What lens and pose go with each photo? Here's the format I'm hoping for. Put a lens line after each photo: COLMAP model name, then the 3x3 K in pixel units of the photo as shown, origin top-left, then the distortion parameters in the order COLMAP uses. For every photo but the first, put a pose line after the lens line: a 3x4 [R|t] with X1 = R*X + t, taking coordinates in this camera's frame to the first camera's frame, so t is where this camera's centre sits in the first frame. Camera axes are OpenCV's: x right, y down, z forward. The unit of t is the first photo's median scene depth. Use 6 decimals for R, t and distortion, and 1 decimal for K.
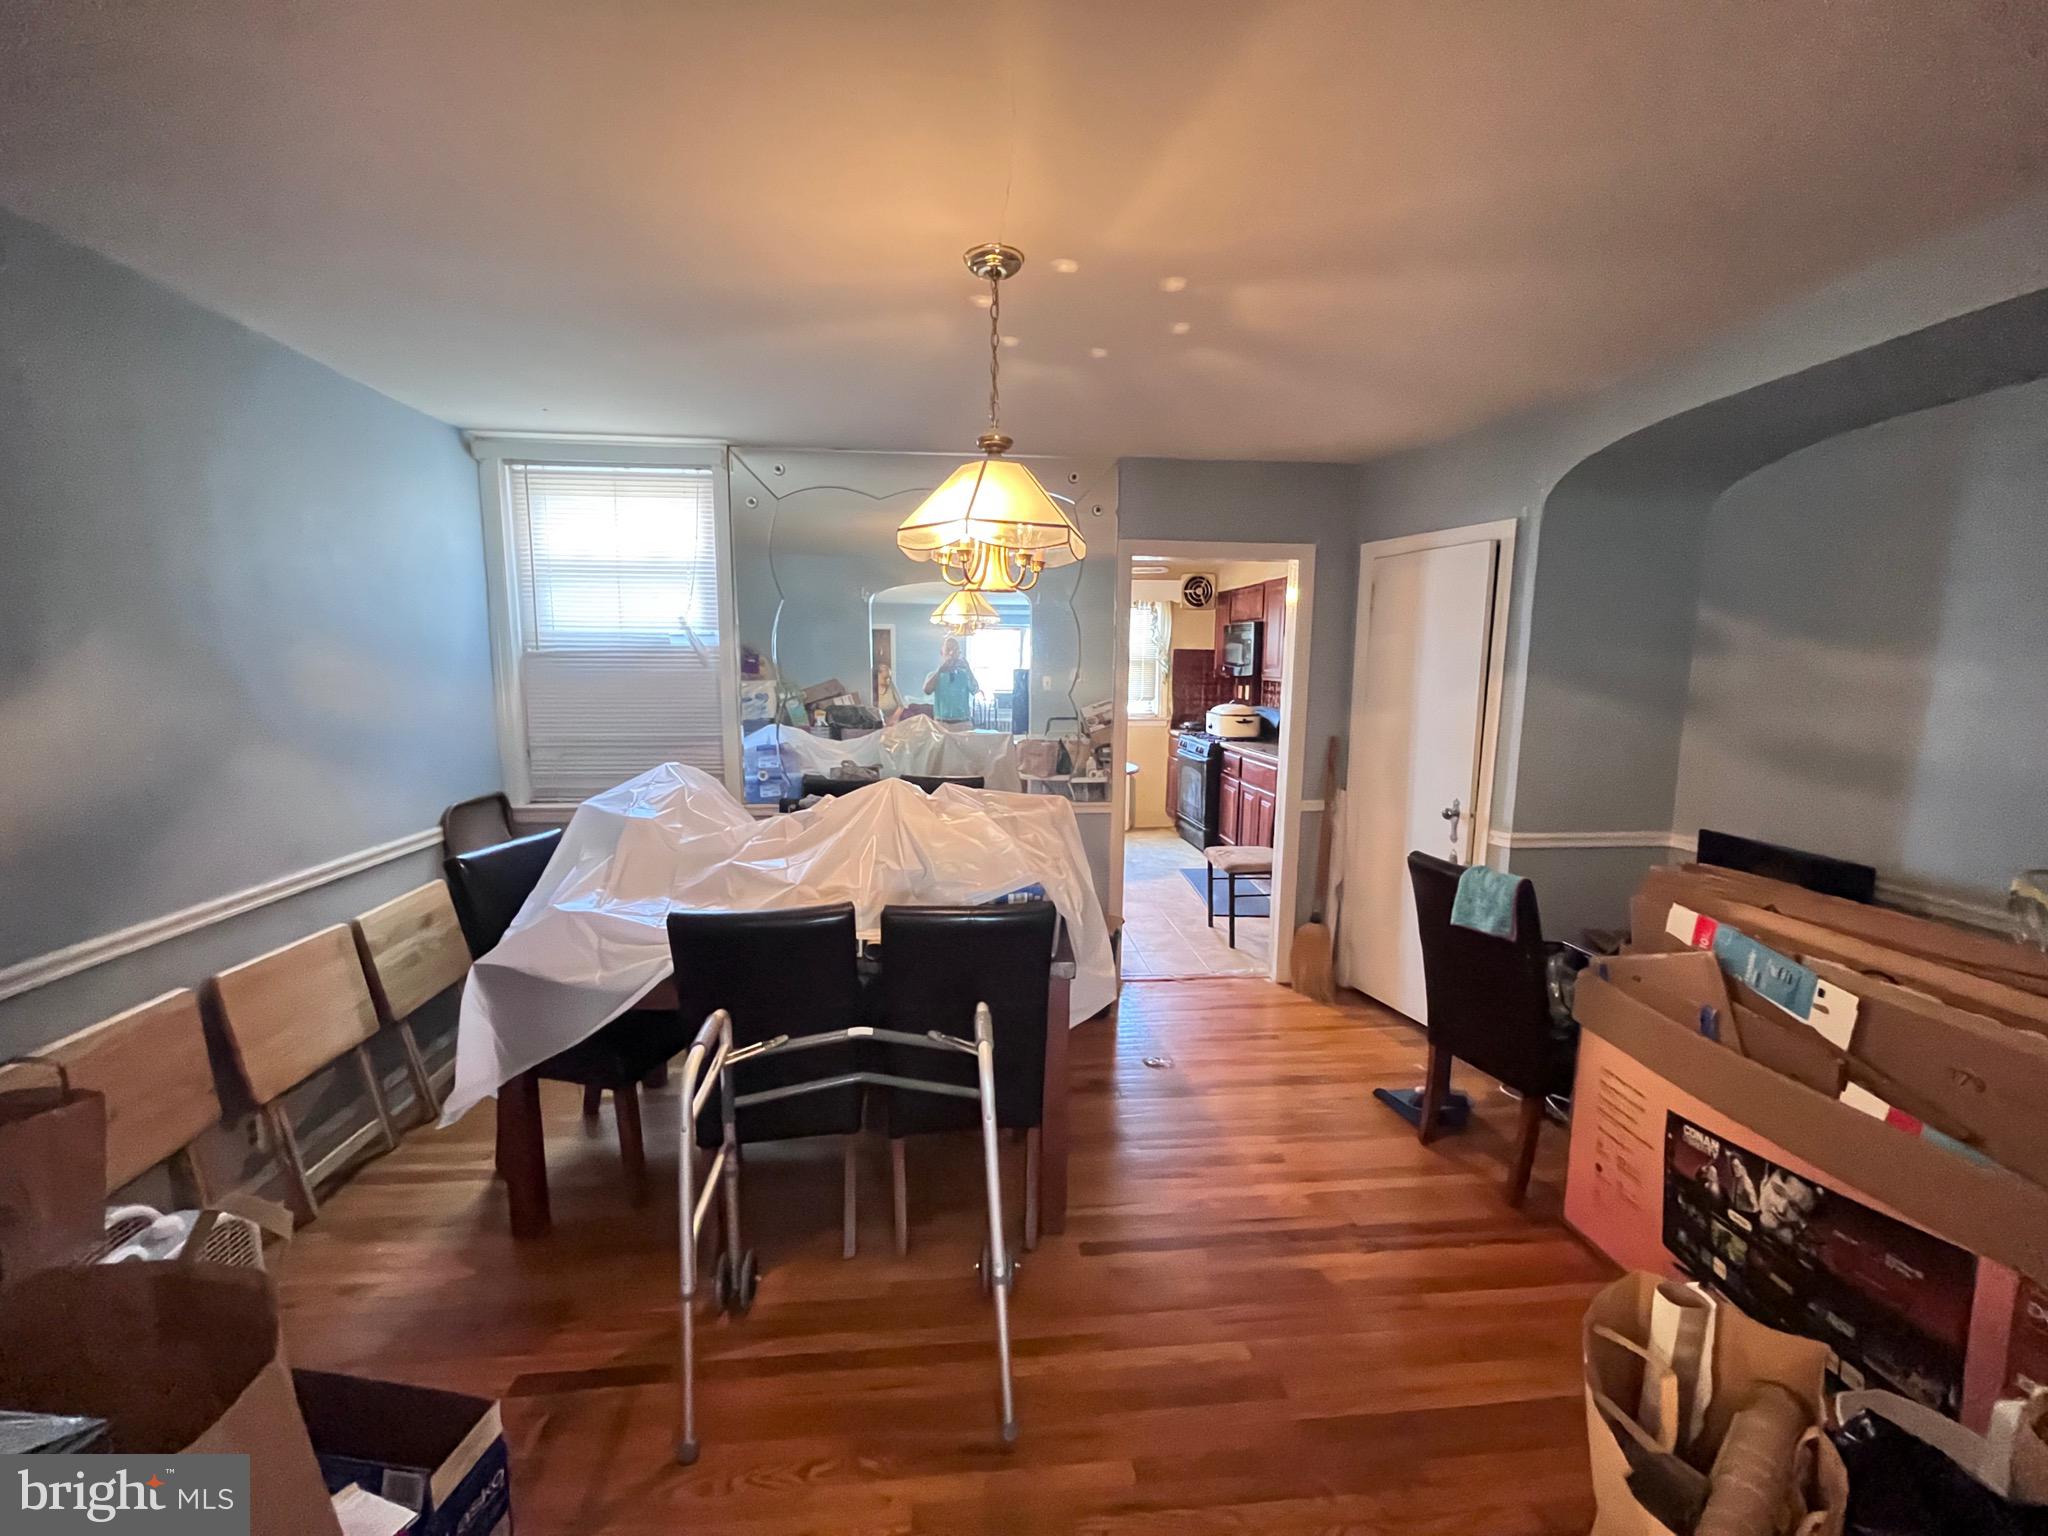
lens RADIAL K [[827.0, 0, 1022.8], [0, 827.0, 770.0], [0, 0, 1]] dist [-0.000940, 0.000205]
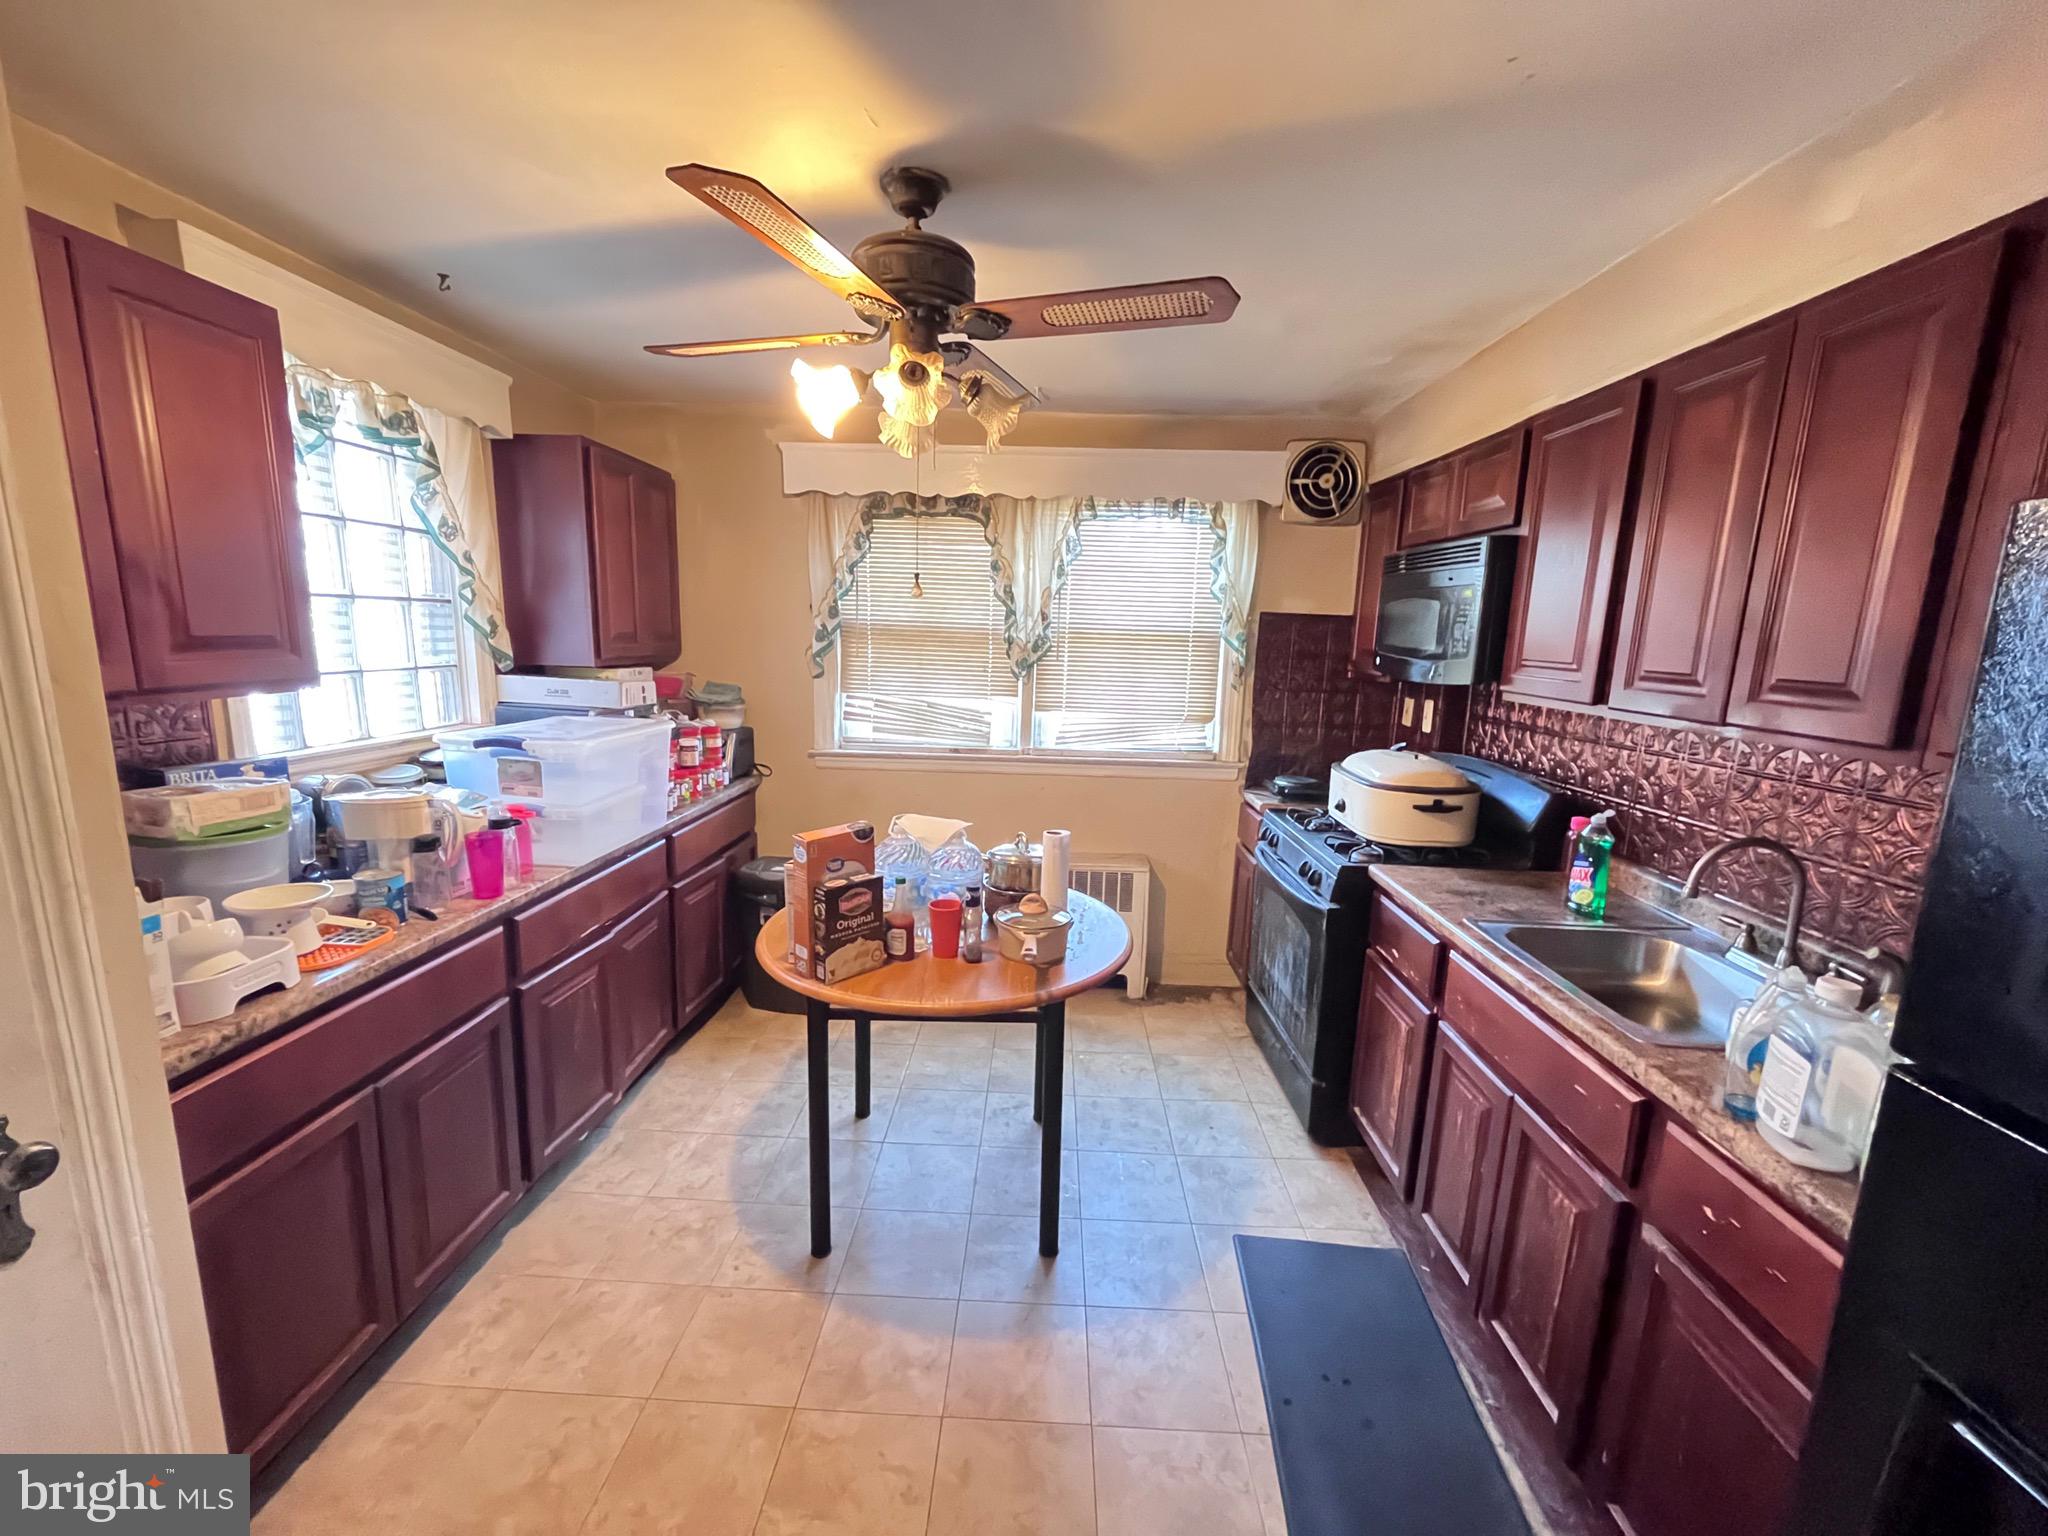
lens RADIAL K [[827.0, 0, 1028.5], [0, 827.0, 774.2], [0, 0, 1]] dist [-0.000940, 0.000205]
pose [[0.993928, 0.045906, -0.100001, 0.110317], [-0.041895, 0.998245, 0.041843, -0.074674], [0.101746, -0.037400, 0.994107, 0.557718]]
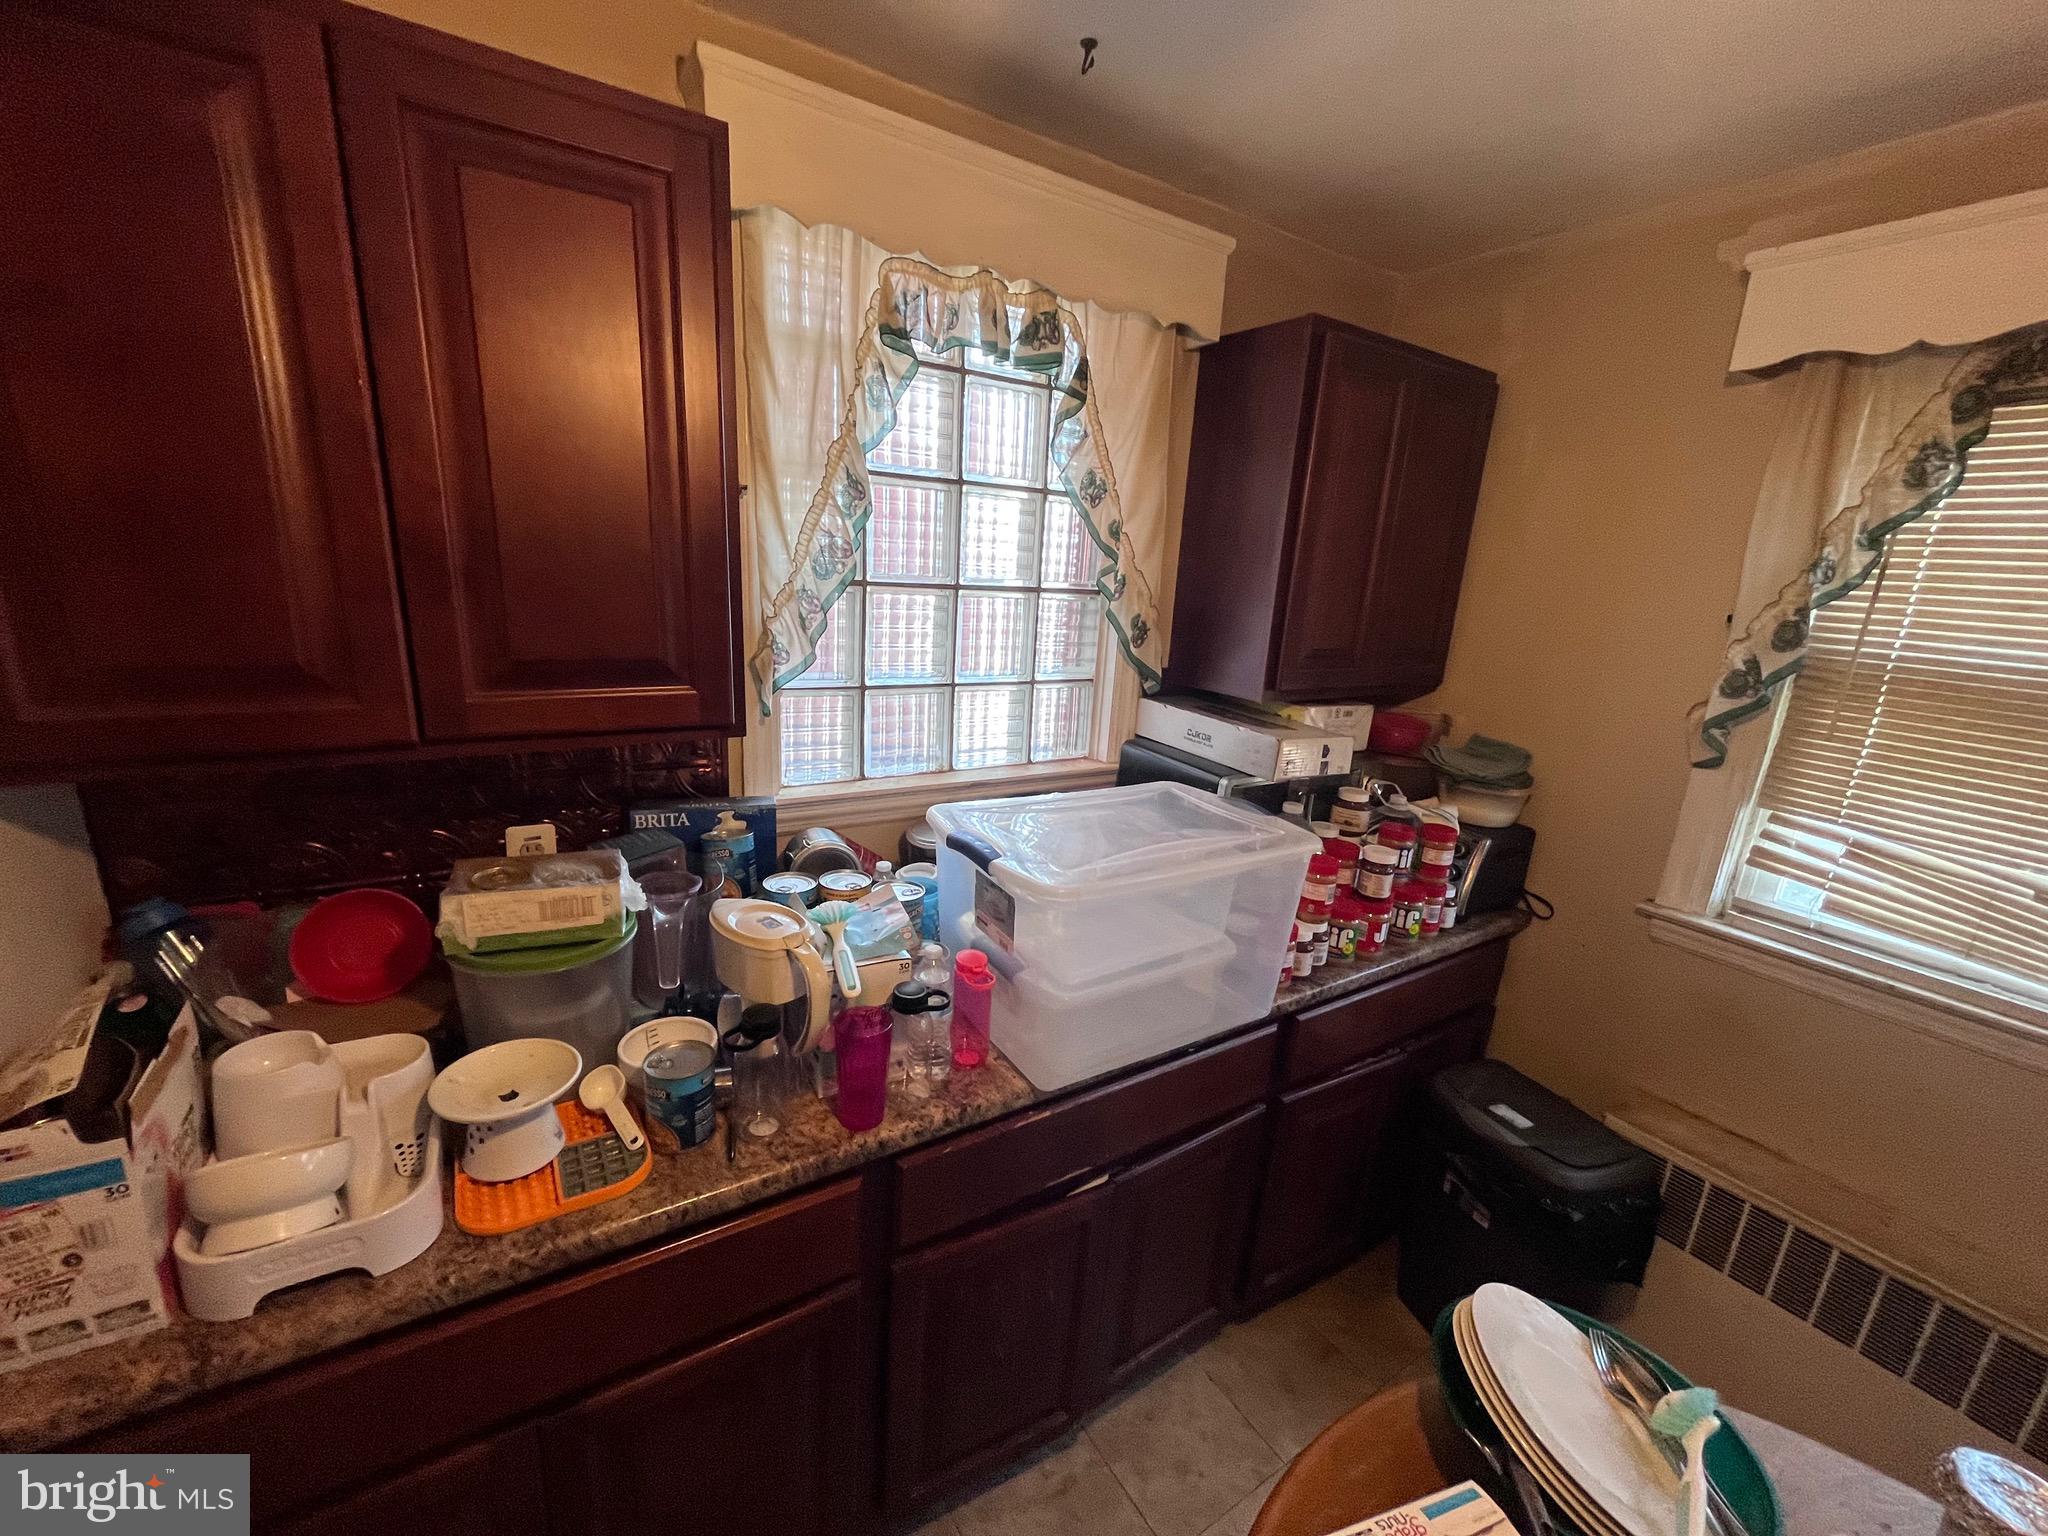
lens RADIAL K [[827.0, 0, 1026.6], [0, 827.0, 781.4], [0, 0, 1]] dist [-0.000940, 0.000205]
pose [[0.472467, 0.254762, -0.843725, 0.043343], [-0.172711, 0.965513, 0.194822, -0.114120], [0.864260, 0.053674, 0.500173, 0.748367]]
